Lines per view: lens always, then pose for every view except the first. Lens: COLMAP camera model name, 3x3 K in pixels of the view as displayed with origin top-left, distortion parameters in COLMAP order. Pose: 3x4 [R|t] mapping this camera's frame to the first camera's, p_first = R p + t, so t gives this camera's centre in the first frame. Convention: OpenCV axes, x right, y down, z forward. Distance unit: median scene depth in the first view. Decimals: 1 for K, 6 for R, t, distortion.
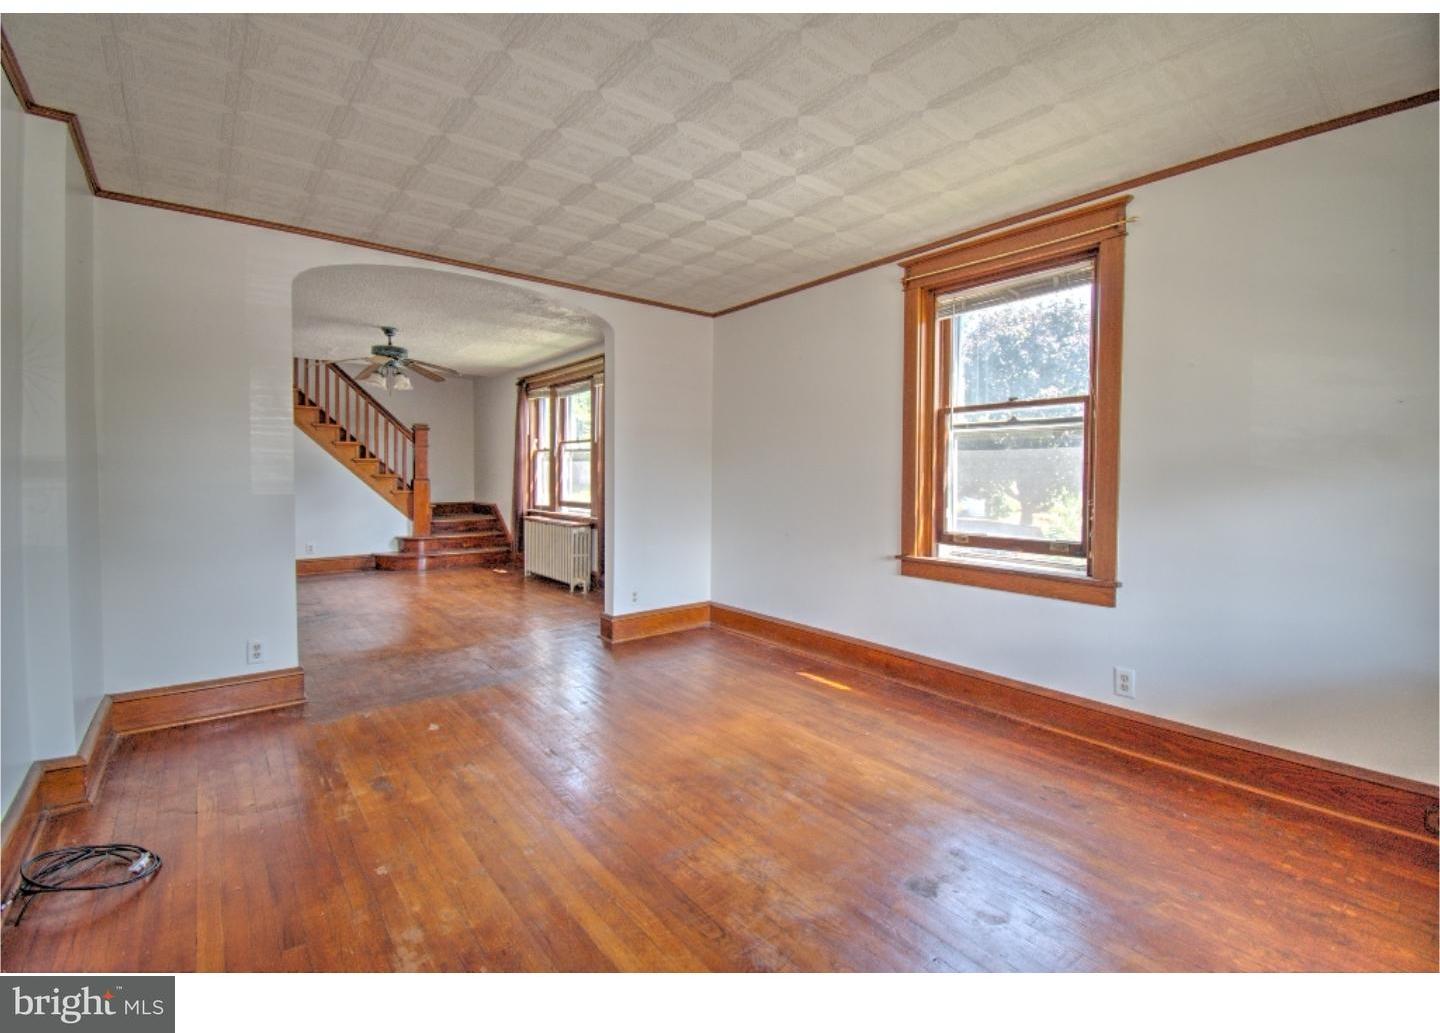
lens RADIAL K [[641.3, 0, 728.8], [0, 641.3, 490.5], [0, 0, 1]] dist [0.015548, -0.019748]
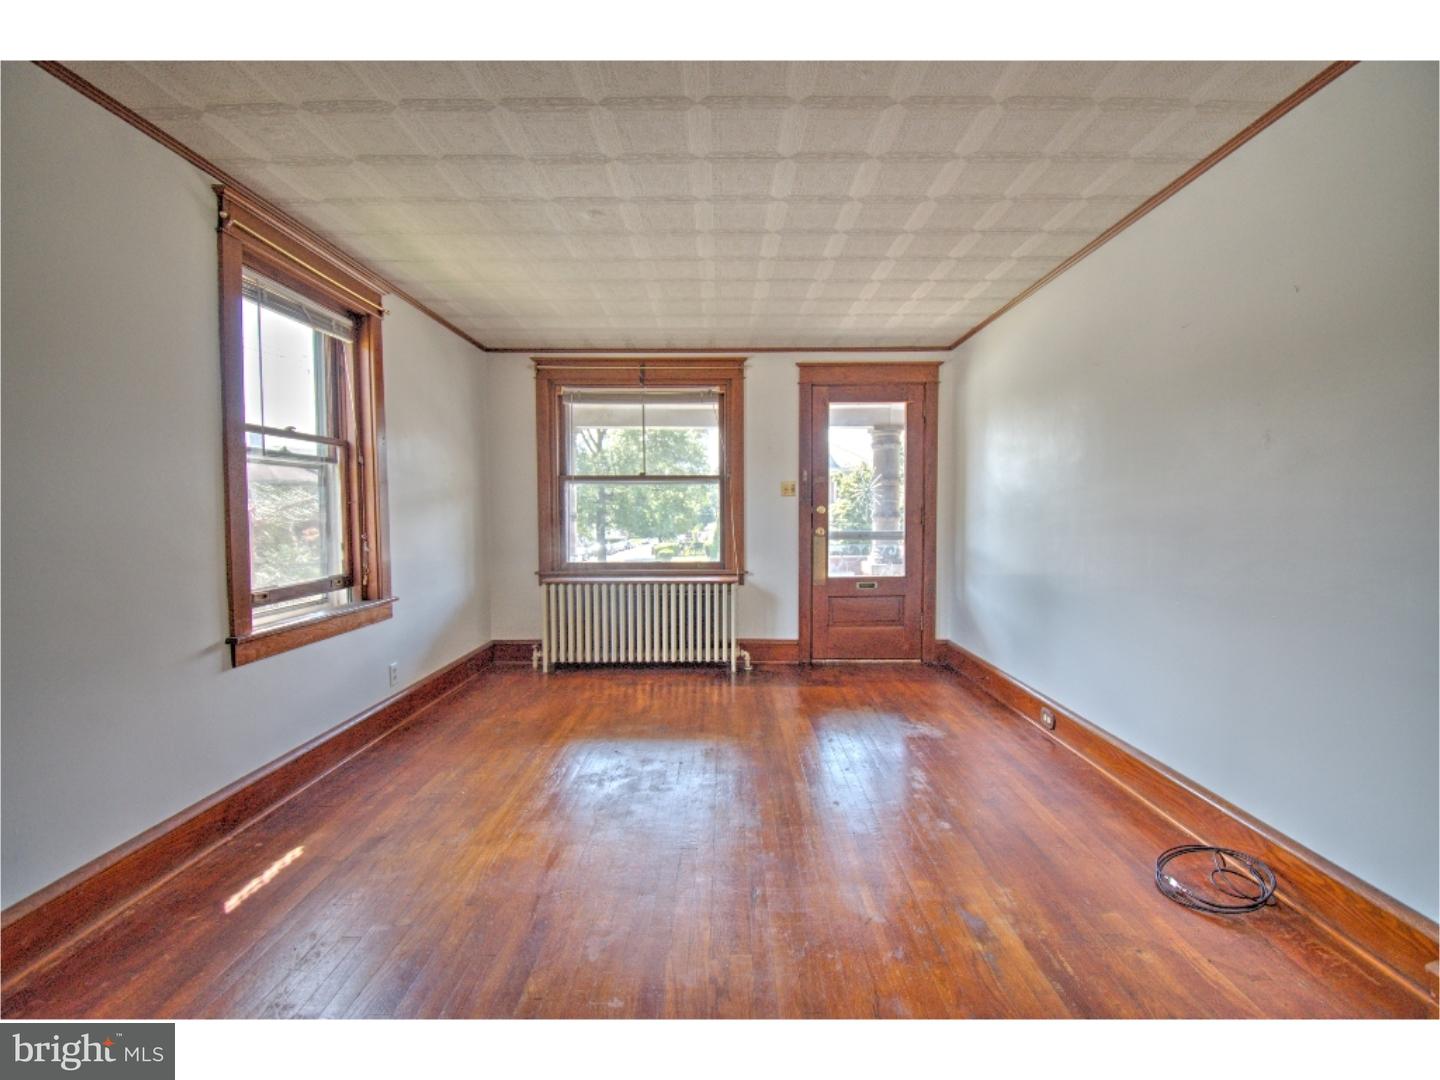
lens RADIAL K [[635.7, 0, 720.0], [0, 635.7, 540.0], [0, 0, 1]] dist [0.000482, -0.000073]
pose [[-0.768782, -0.027508, 0.638919, -0.267481], [0.024434, 0.997082, 0.072328, -0.016914], [-0.639044, 0.071216, -0.765866, 0.599016]]
